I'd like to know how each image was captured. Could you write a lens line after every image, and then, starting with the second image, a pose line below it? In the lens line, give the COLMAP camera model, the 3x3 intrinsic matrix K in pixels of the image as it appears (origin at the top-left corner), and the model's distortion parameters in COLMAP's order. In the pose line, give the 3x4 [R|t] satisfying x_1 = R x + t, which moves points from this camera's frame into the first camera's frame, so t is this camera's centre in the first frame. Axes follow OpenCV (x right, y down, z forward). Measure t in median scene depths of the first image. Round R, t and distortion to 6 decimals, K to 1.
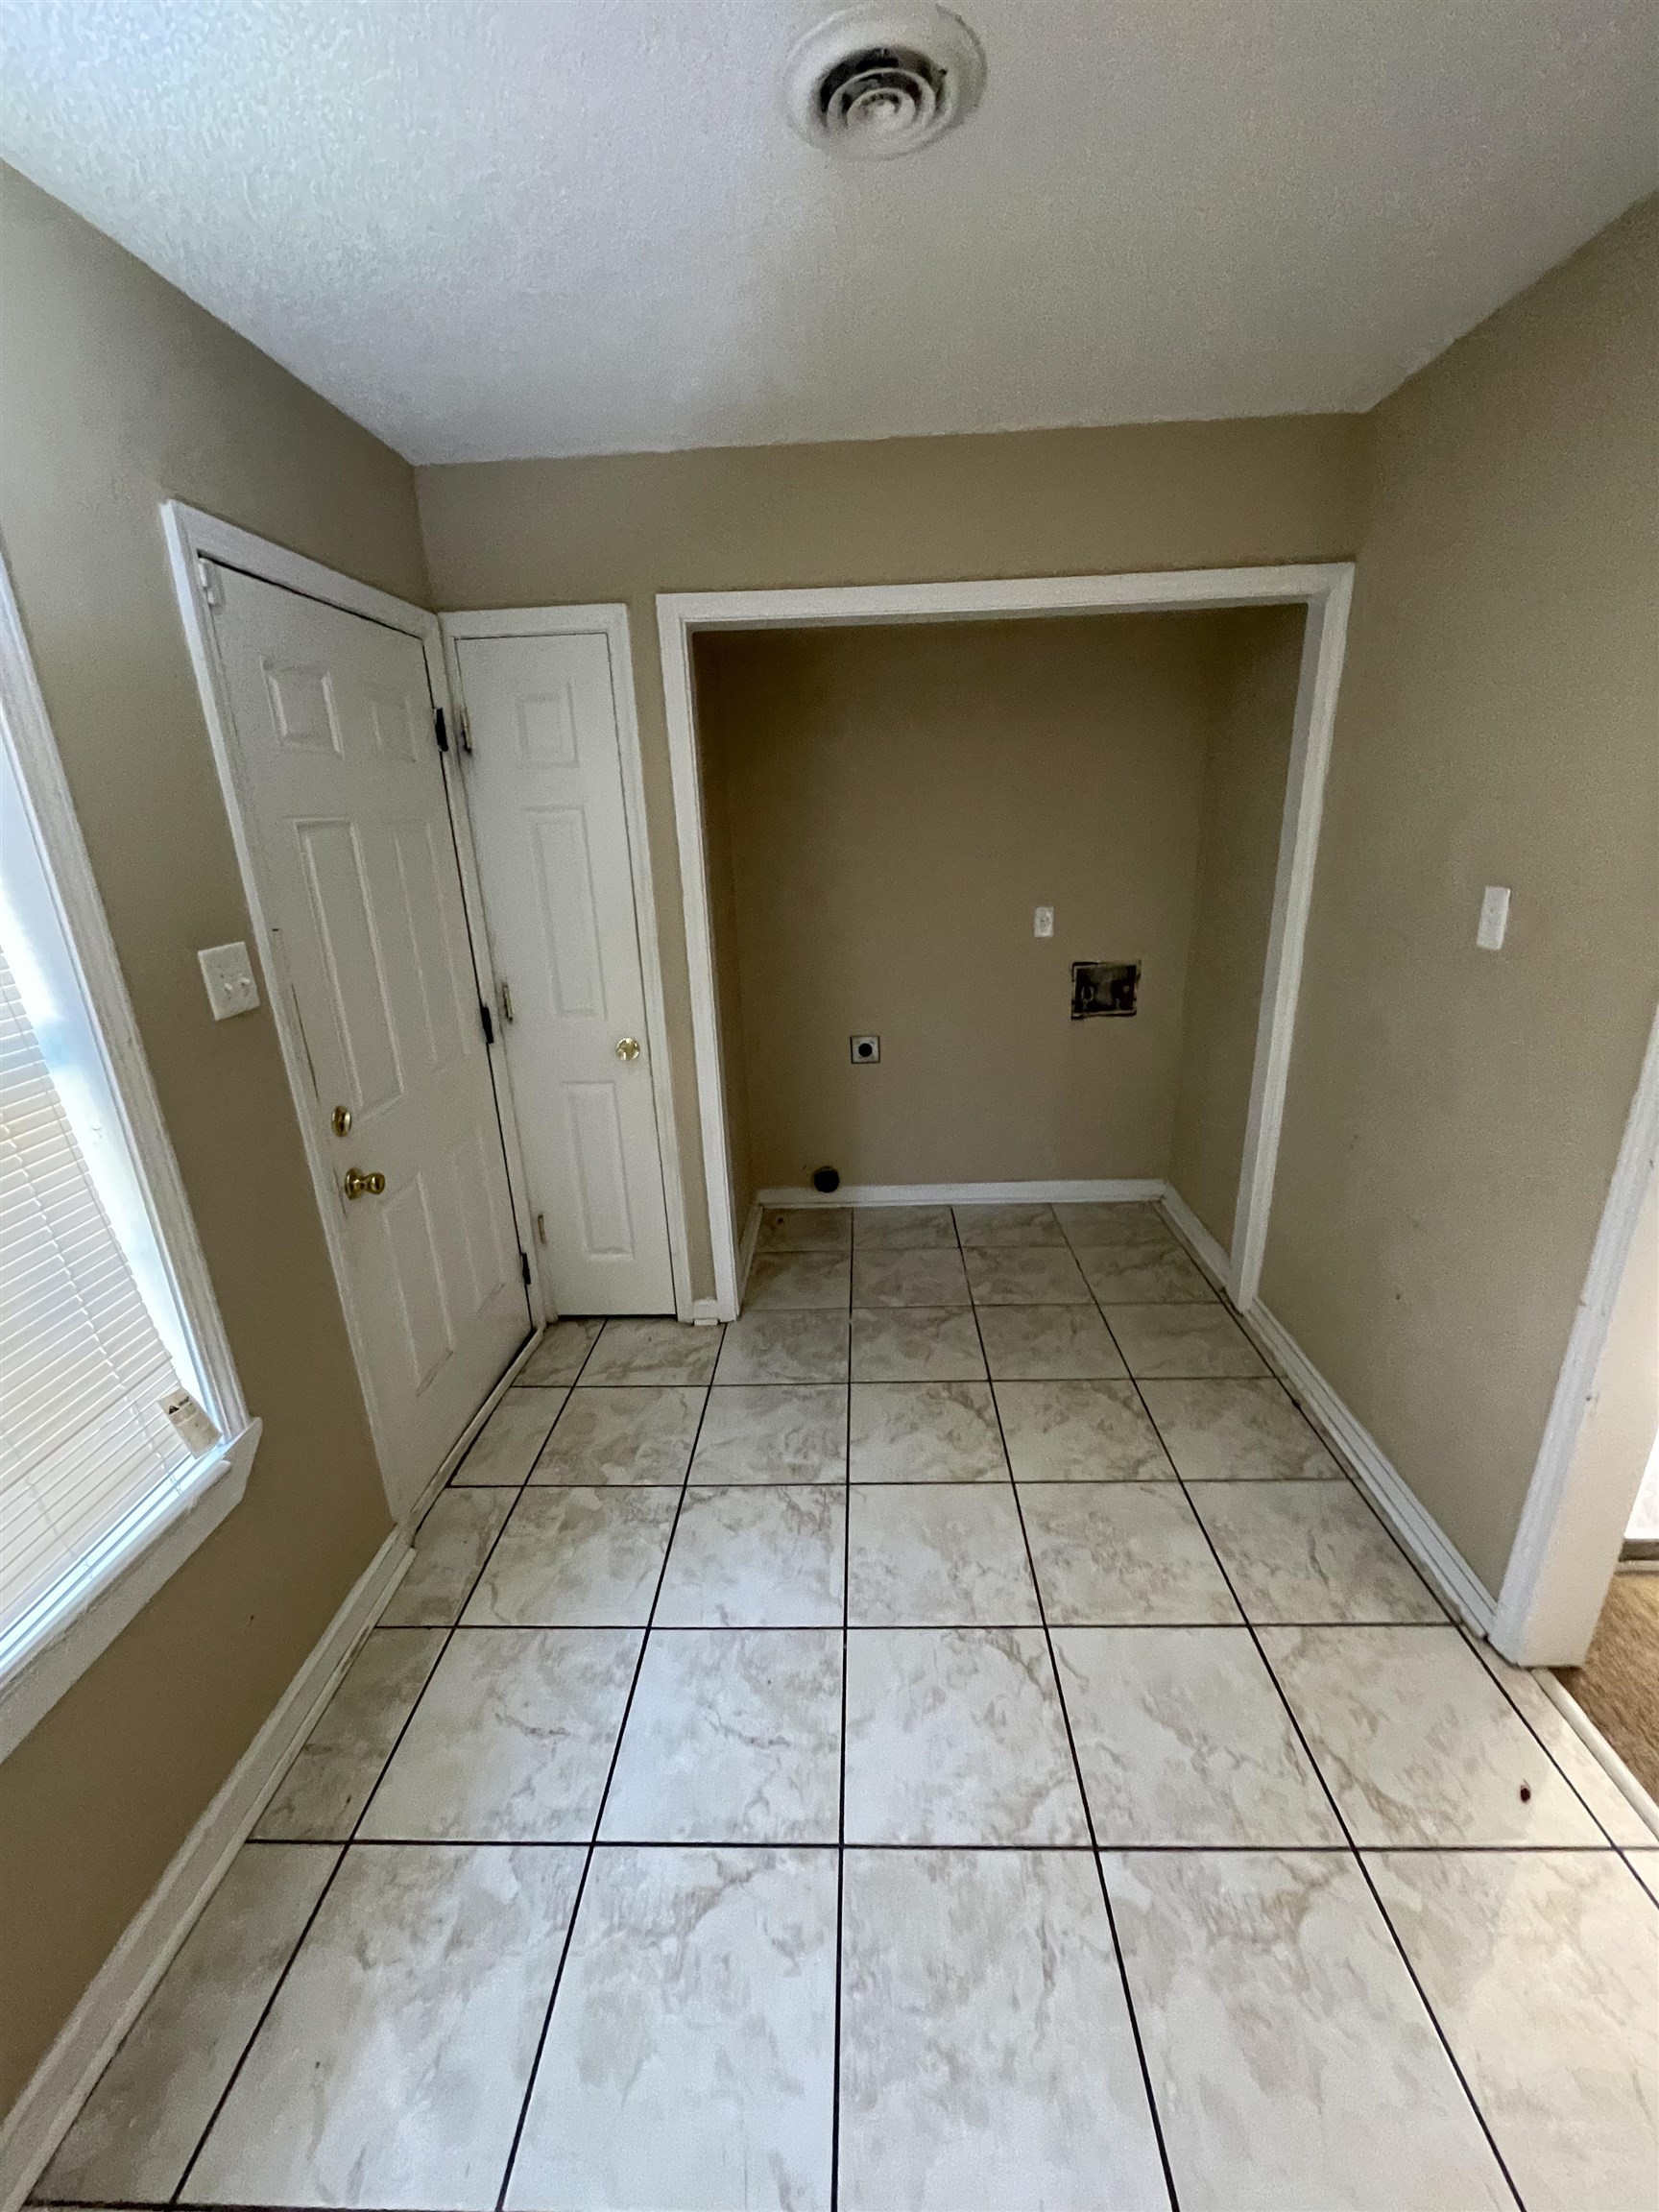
lens RADIAL K [[887.7, 0, 829.5], [0, 887.7, 1106.0], [0, 0, 1]] dist [0.000996, 0.000006]
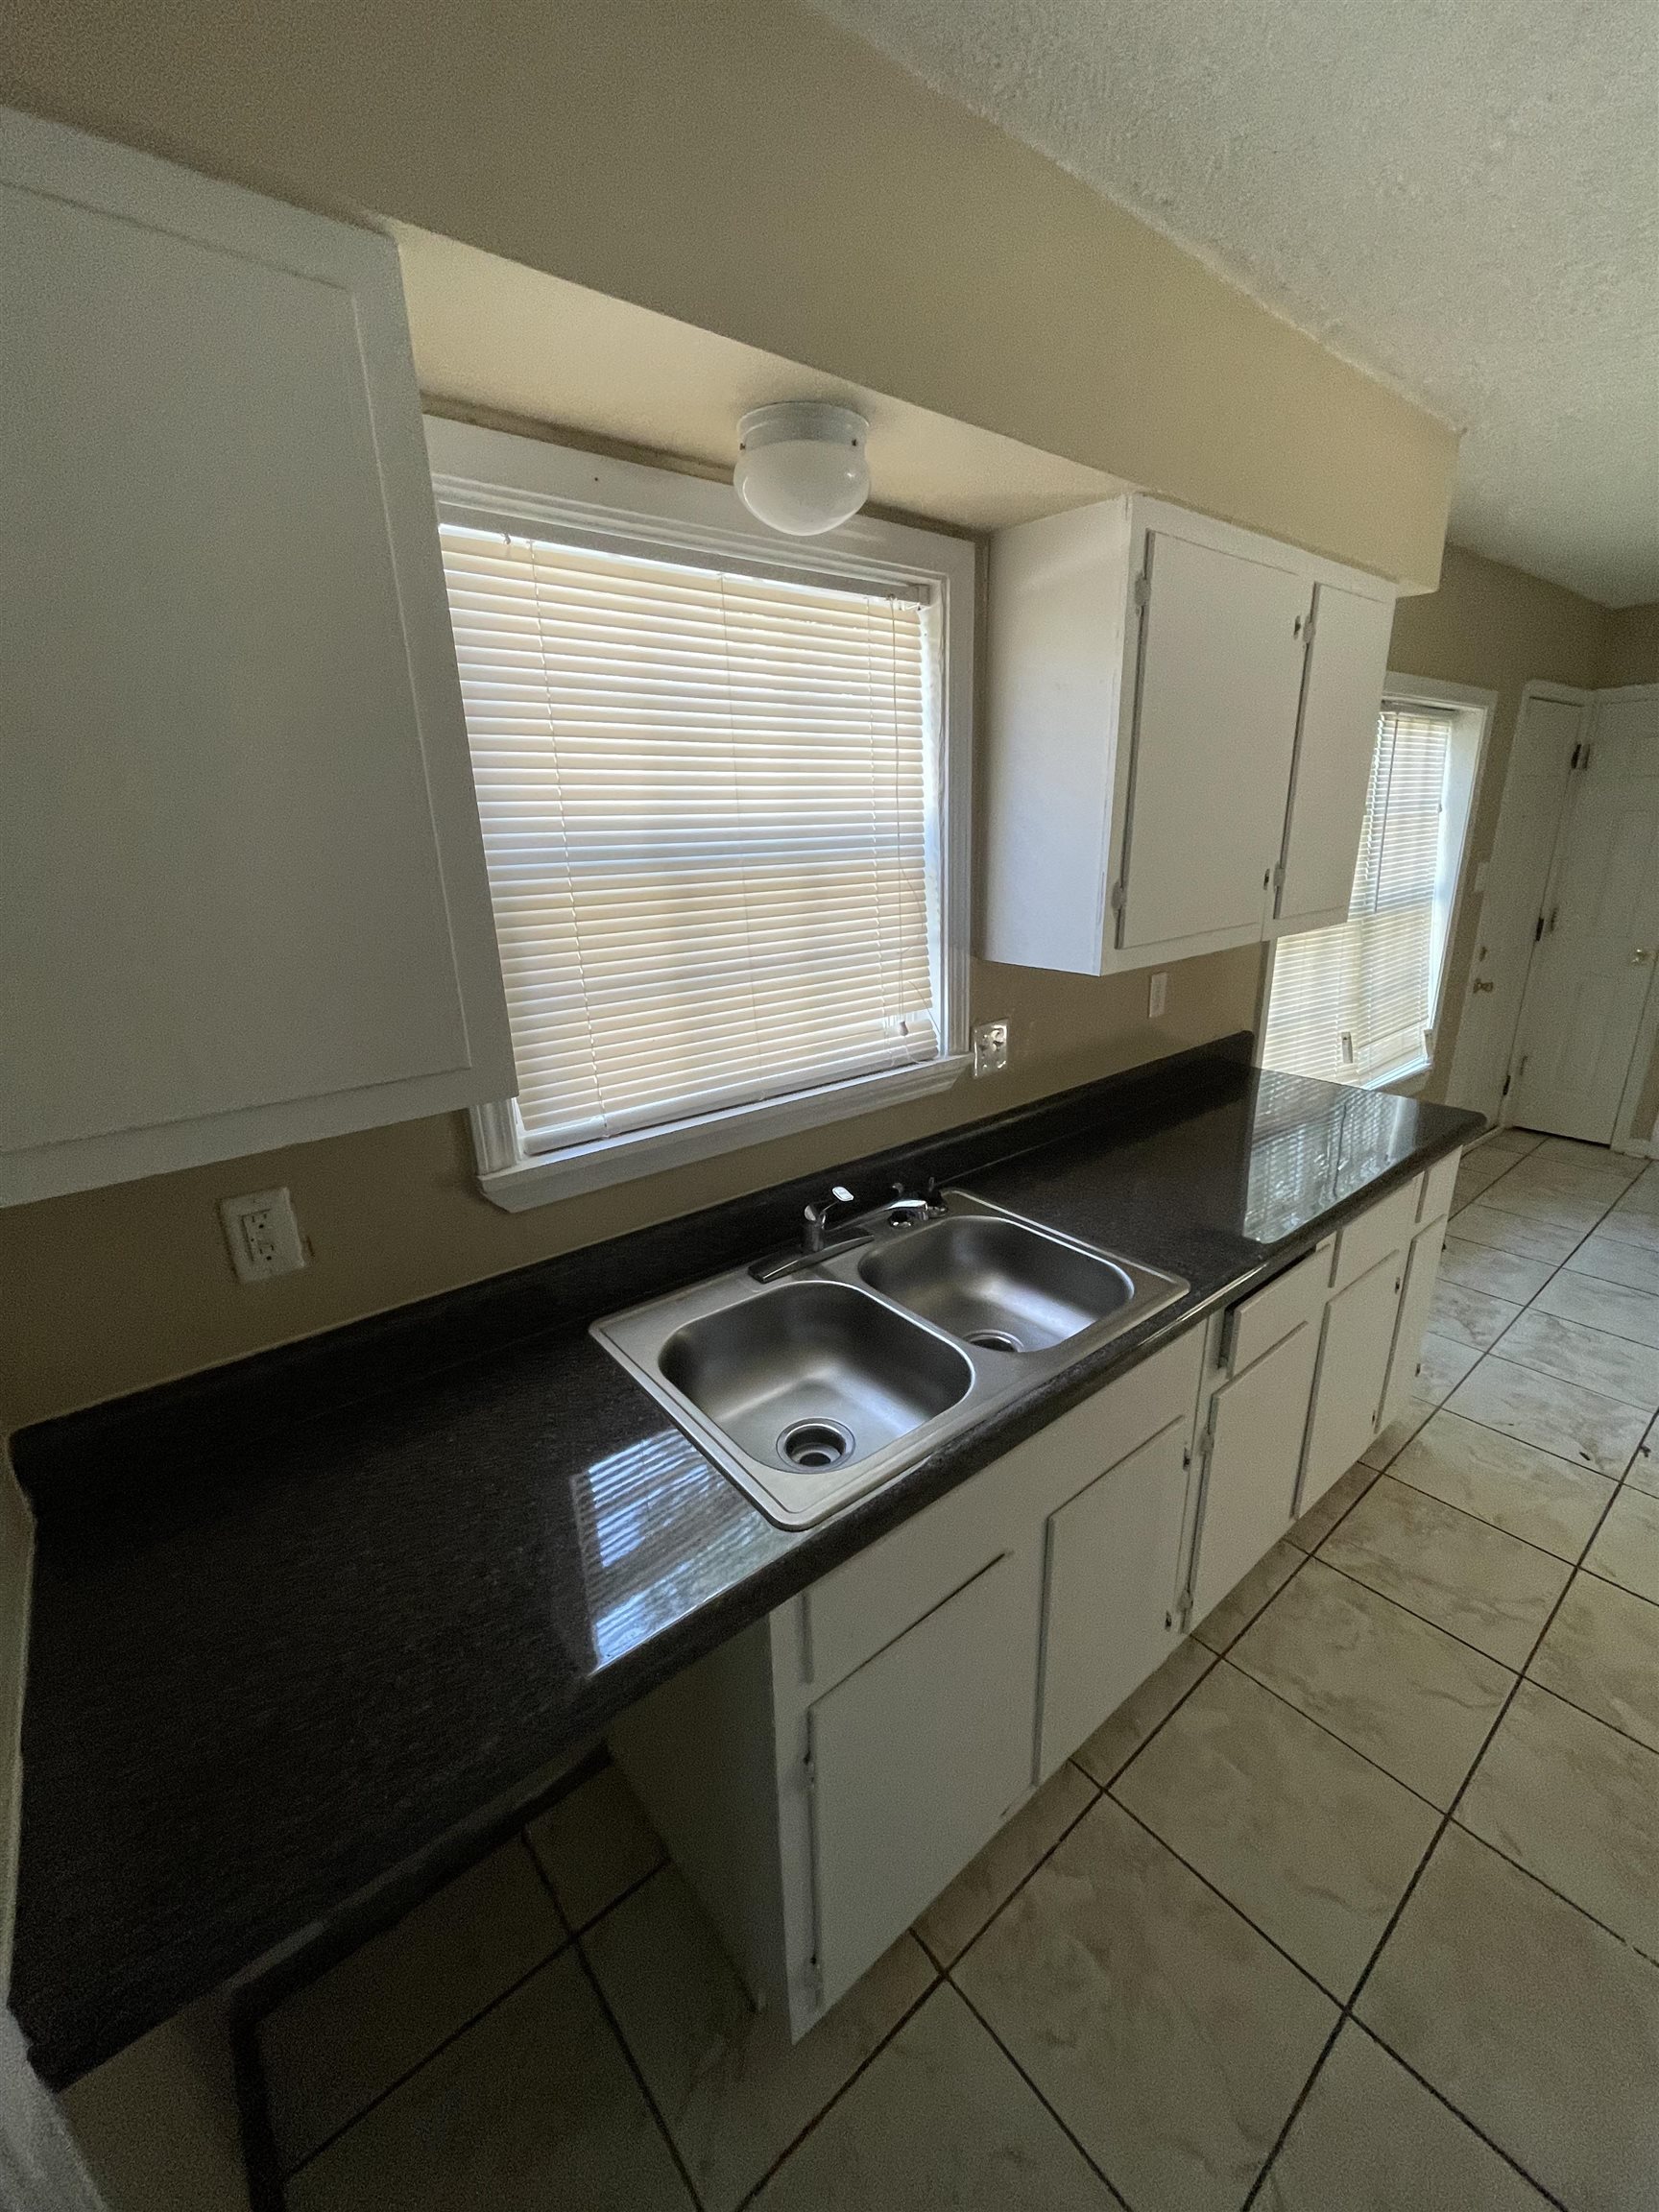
lens RADIAL K [[887.7, 0, 829.5], [0, 887.7, 1106.0], [0, 0, 1]] dist [0.000996, 0.000006]
pose [[0.652892, 0.238568, -0.718900, 0.025900], [-0.227688, 0.967023, 0.114126, 0.335935], [0.722420, 0.089172, 0.685681, -1.065630]]
